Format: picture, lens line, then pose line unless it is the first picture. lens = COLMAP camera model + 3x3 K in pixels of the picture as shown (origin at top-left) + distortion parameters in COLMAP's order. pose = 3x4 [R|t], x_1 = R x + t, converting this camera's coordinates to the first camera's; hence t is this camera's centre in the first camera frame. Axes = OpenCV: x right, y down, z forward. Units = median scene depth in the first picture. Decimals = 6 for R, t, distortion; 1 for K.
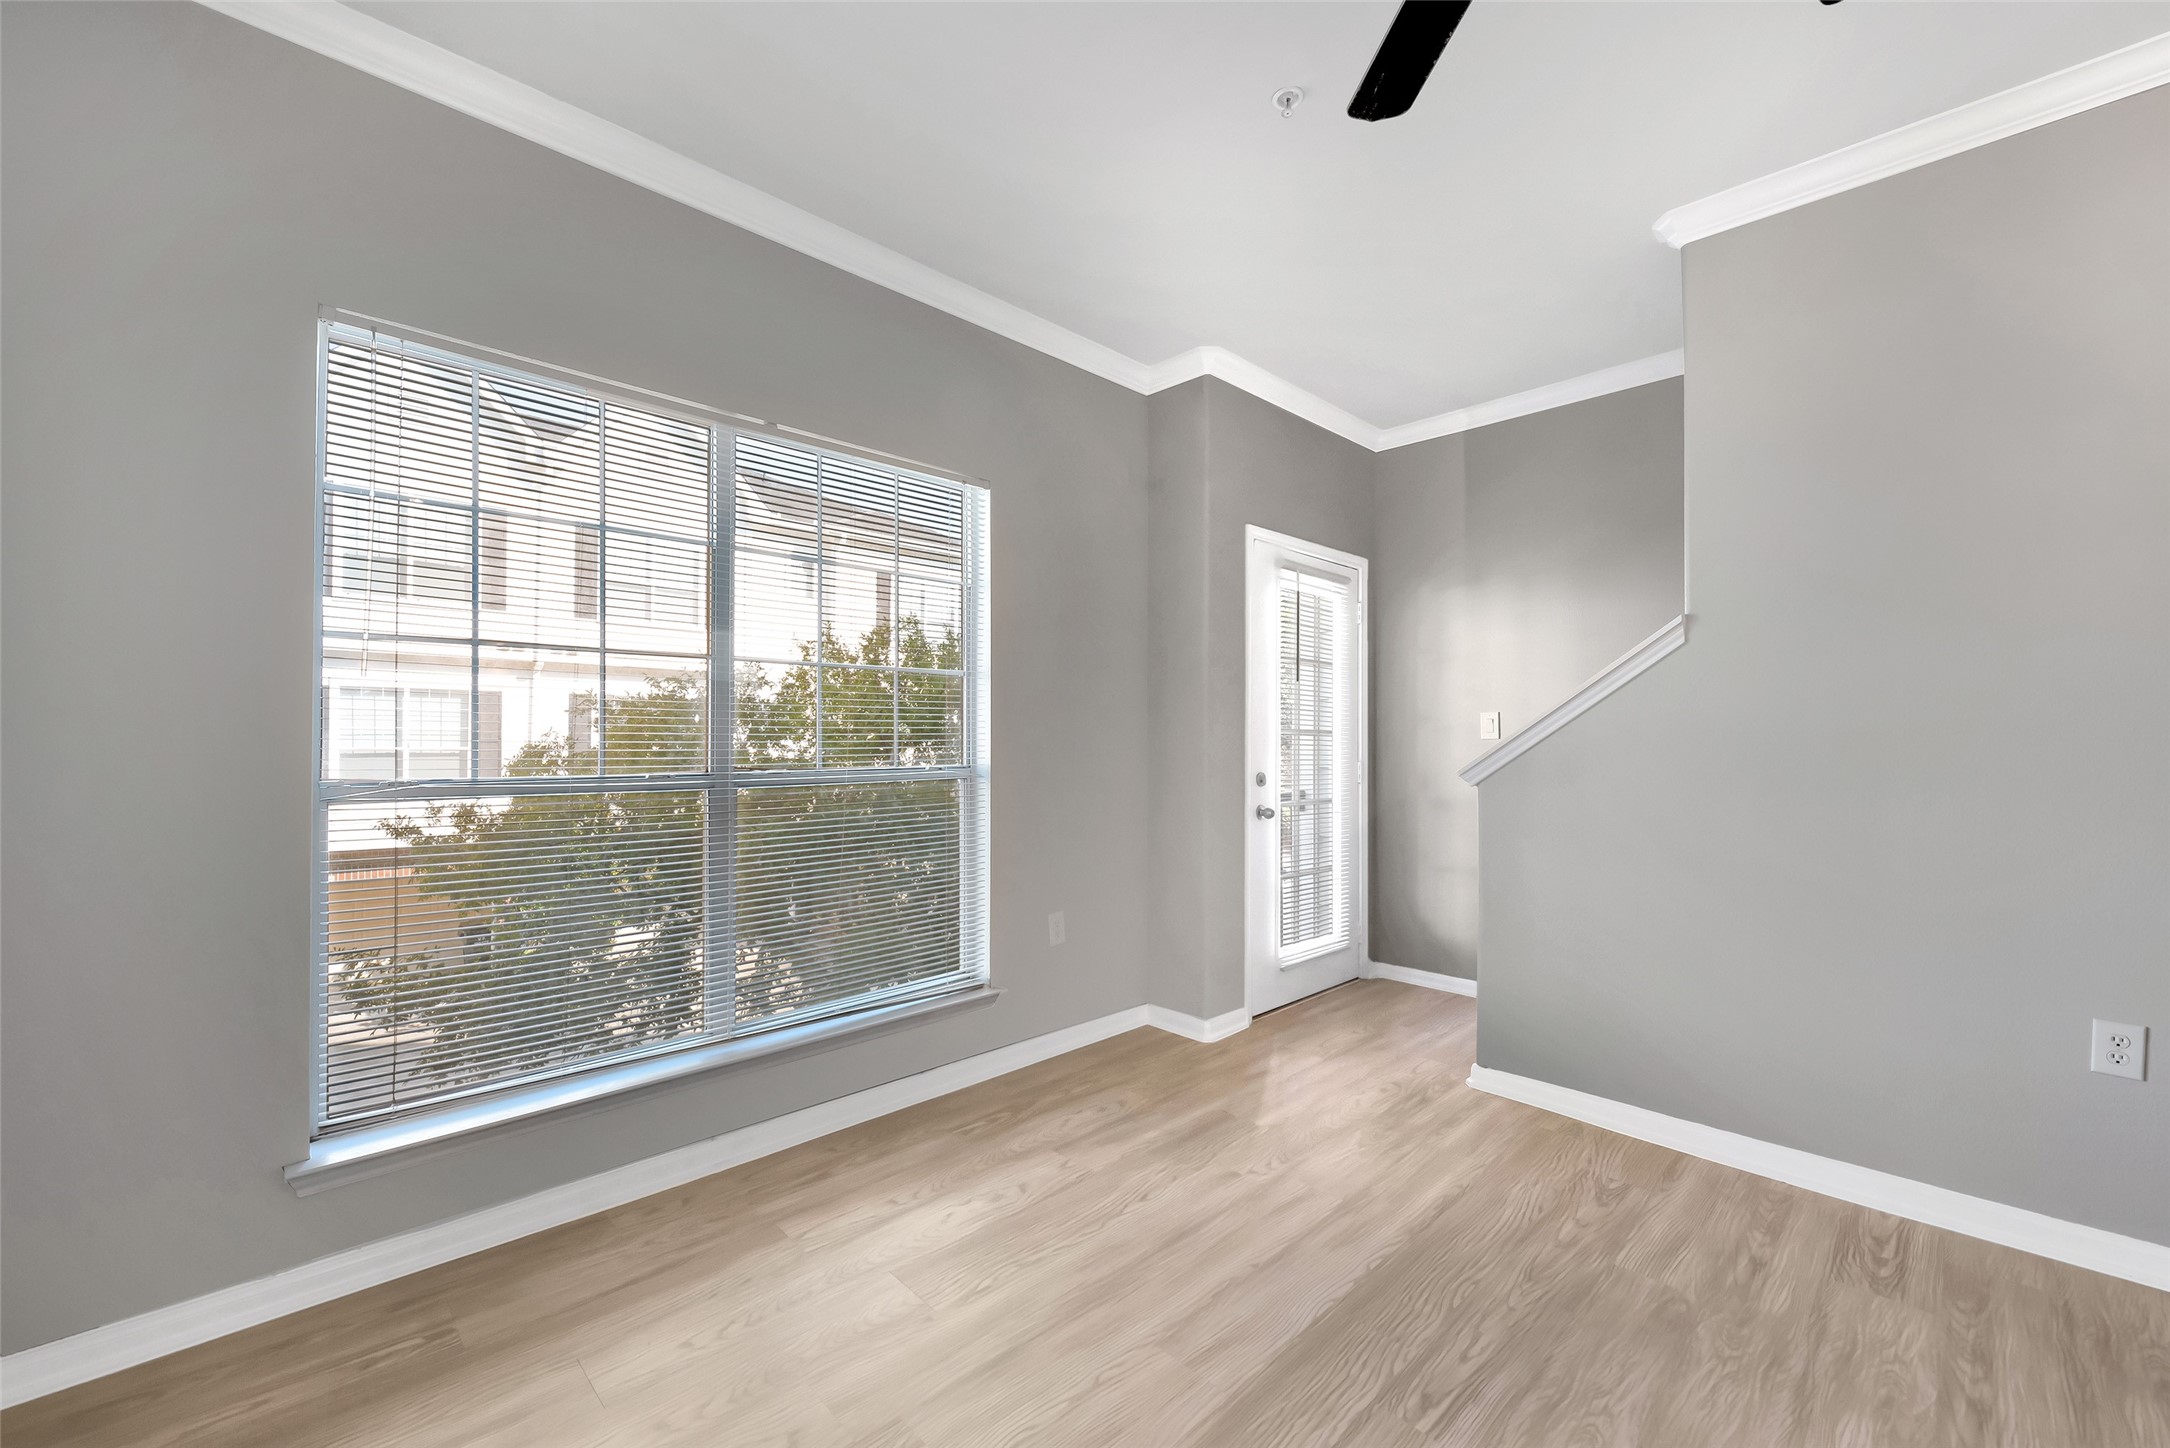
lens RADIAL K [[875.4, 0, 1082.8], [0, 875.4, 725.4], [0, 0, 1]] dist [-0.002199, -0.000853]
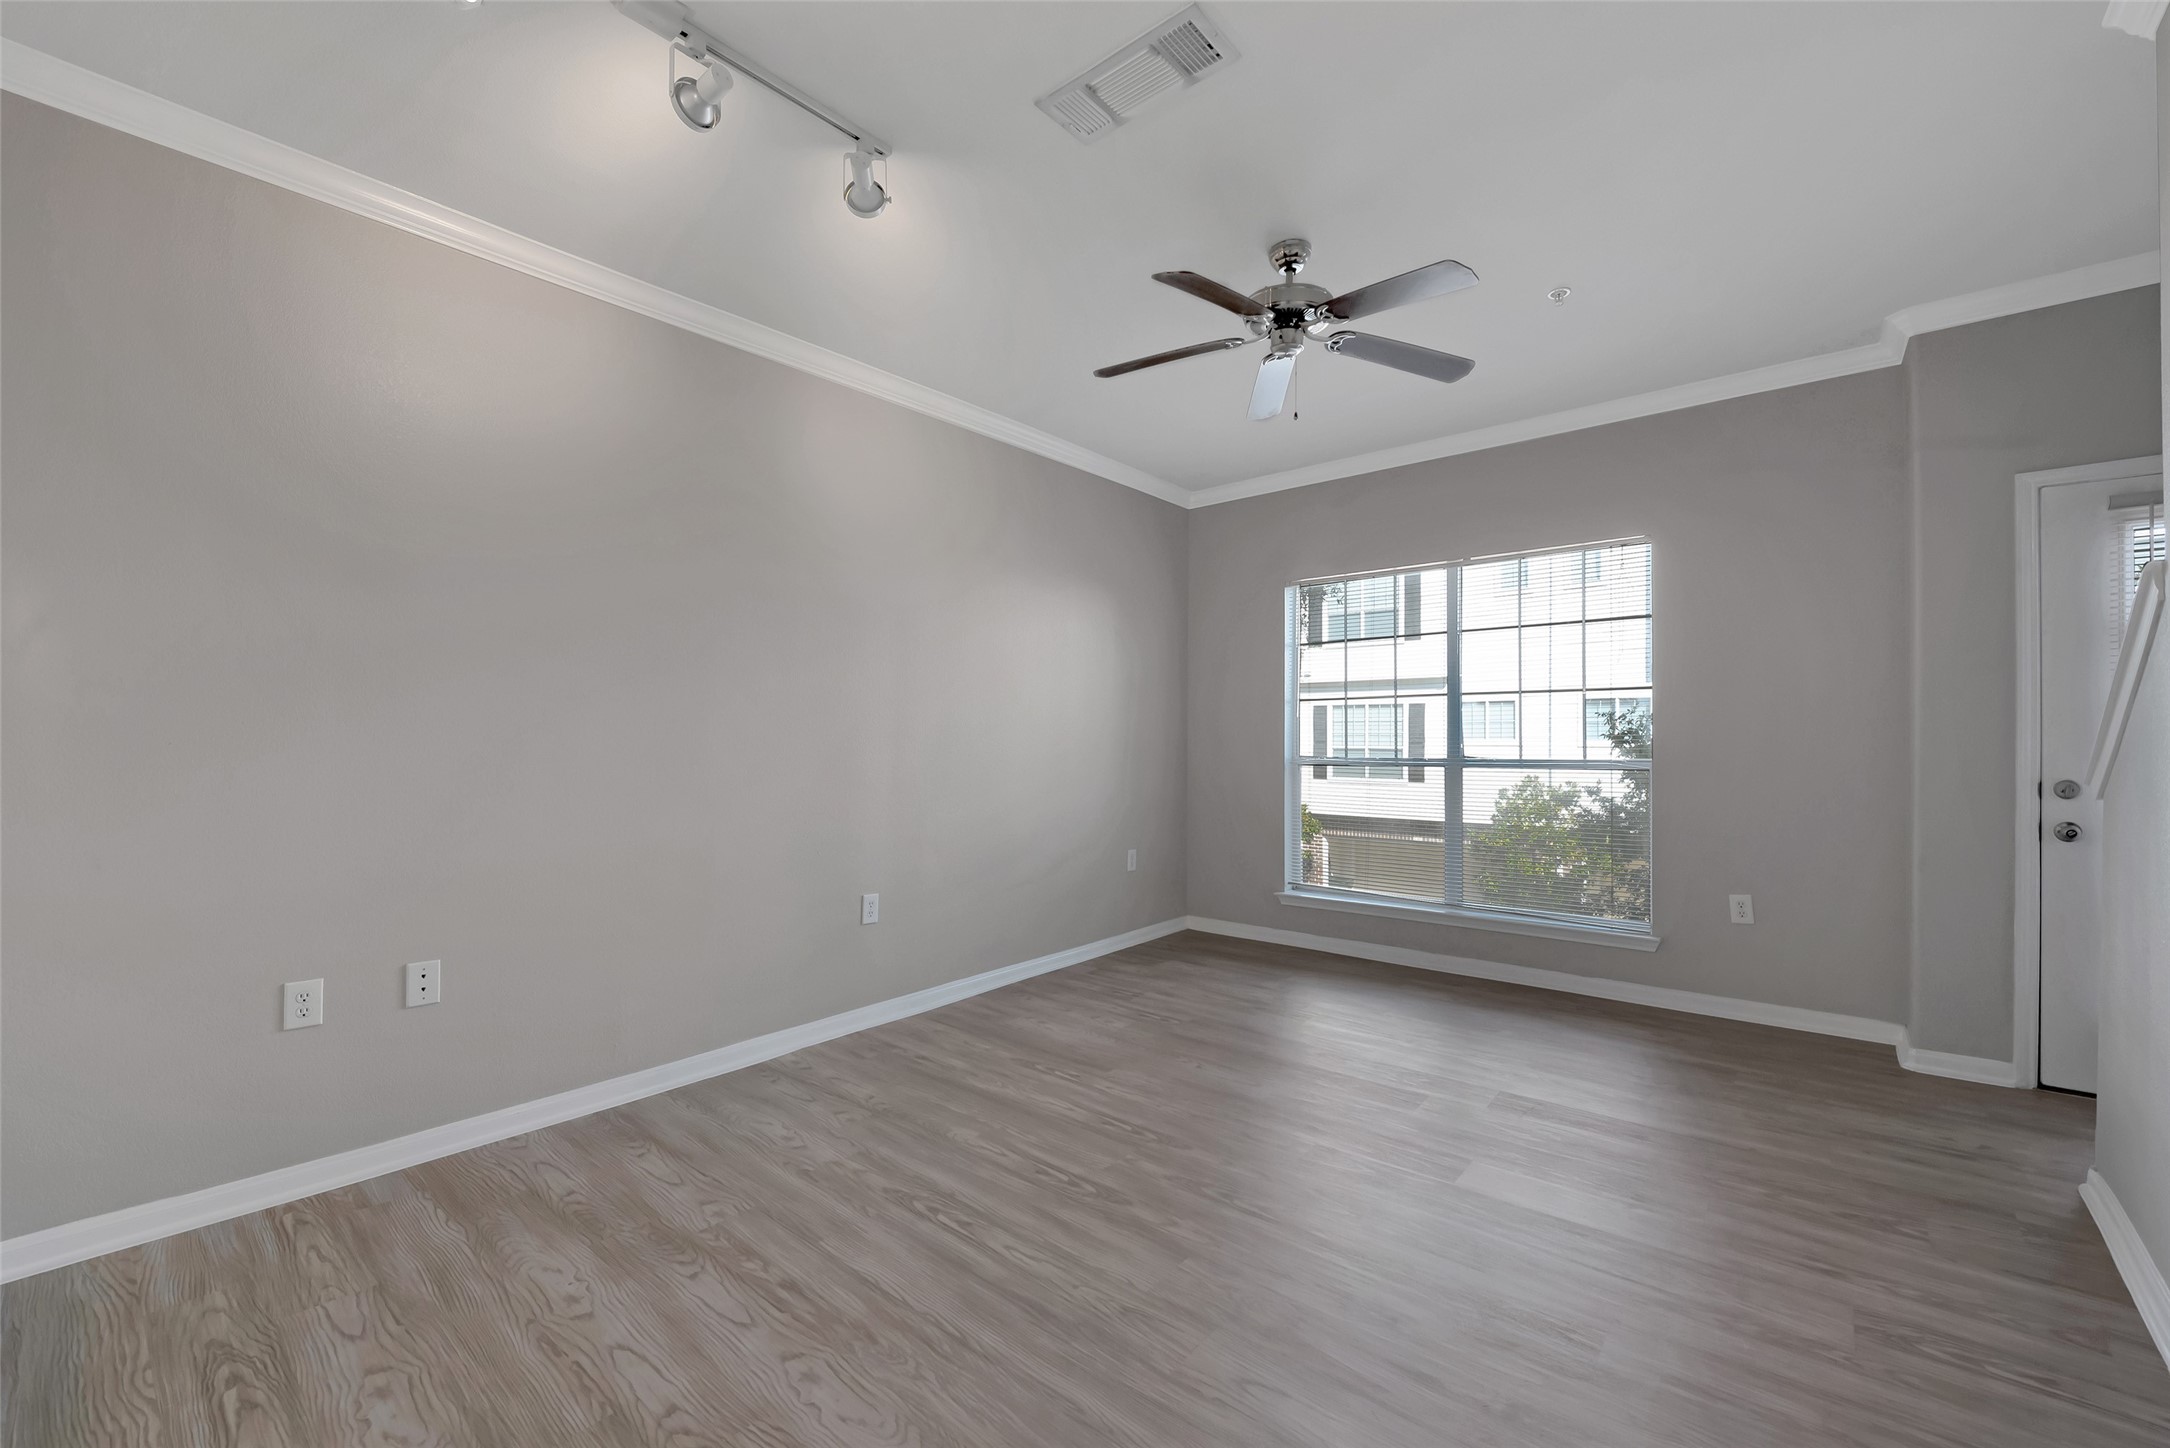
lens RADIAL K [[875.4, 0, 1077.1], [0, 875.4, 745.9], [0, 0, 1]] dist [-0.002199, -0.000853]
pose [[0.078380, -0.006217, -0.996904, 1.167723], [0.013867, 0.999891, -0.005145, 0.020170], [0.996827, -0.013421, 0.078457, 0.077180]]
